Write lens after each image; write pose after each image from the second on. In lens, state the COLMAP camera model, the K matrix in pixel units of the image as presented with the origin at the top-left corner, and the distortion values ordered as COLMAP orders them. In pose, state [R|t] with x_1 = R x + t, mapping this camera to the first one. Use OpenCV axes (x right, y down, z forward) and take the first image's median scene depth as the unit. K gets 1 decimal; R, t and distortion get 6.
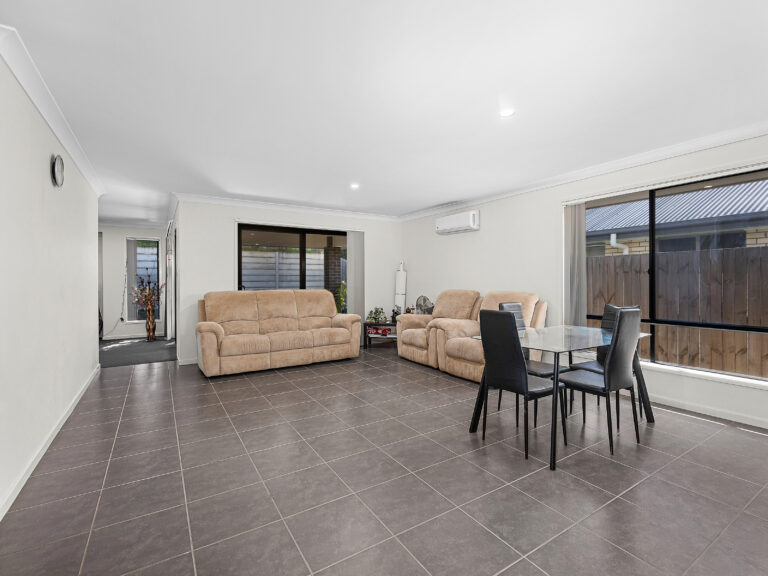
lens RADIAL K [[361.5, 0, 381.9], [0, 361.5, 283.0], [0, 0, 1]] dist [0.000655, -0.000025]
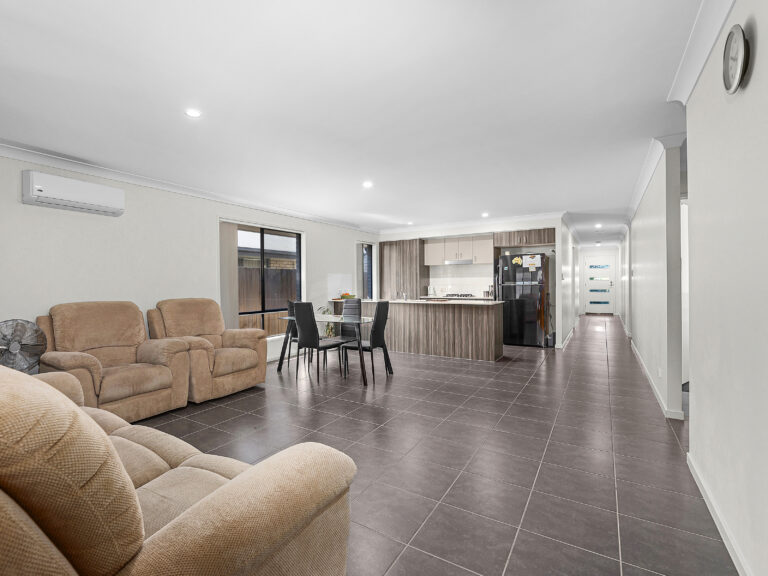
lens RADIAL K [[361.5, 0, 381.9], [0, 361.5, 283.0], [0, 0, 1]] dist [0.000655, -0.000025]
pose [[-0.453502, 0.015768, 0.891116, -0.572908], [0.023015, 0.999717, -0.005977, 0.001862], [-0.890958, 0.017799, -0.453737, 0.818490]]
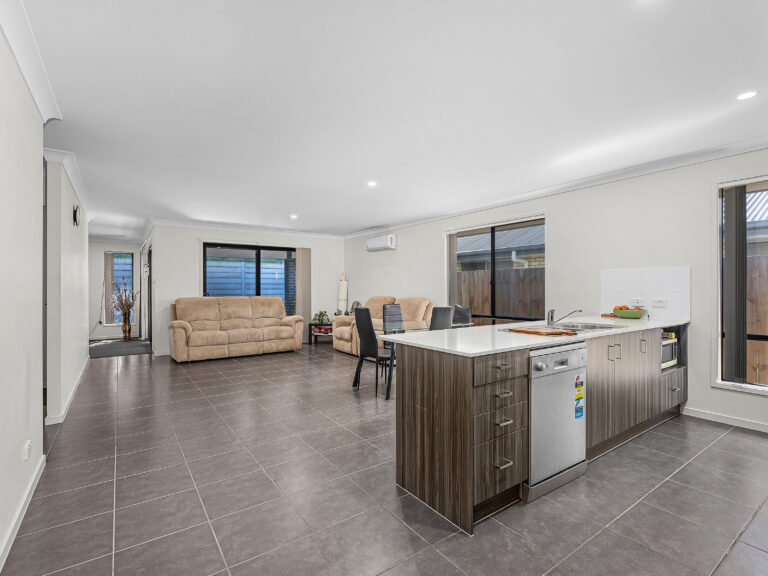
lens RADIAL K [[374.5, 0, 380.8], [0, 374.5, 290.7], [0, 0, 1]] dist [-0.001758, -0.000358]
pose [[0.998715, 0.001342, 0.050664, 0.144881], [-0.001284, 0.999998, -0.001188, 0.001152], [-0.050666, 0.001122, 0.998715, -0.312706]]
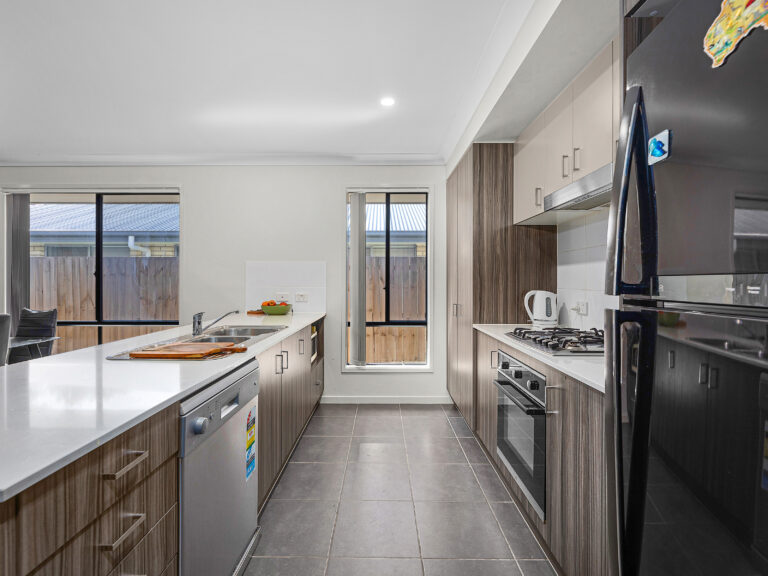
lens RADIAL K [[361.5, 0, 381.9], [0, 361.5, 283.0], [0, 0, 1]] dist [0.000655, -0.000025]
pose [[0.537520, 0.002546, 0.843247, 0.208601], [0.002248, 0.999988, -0.004452, -0.000302], [-0.843248, 0.004288, 0.537508, -0.140390]]
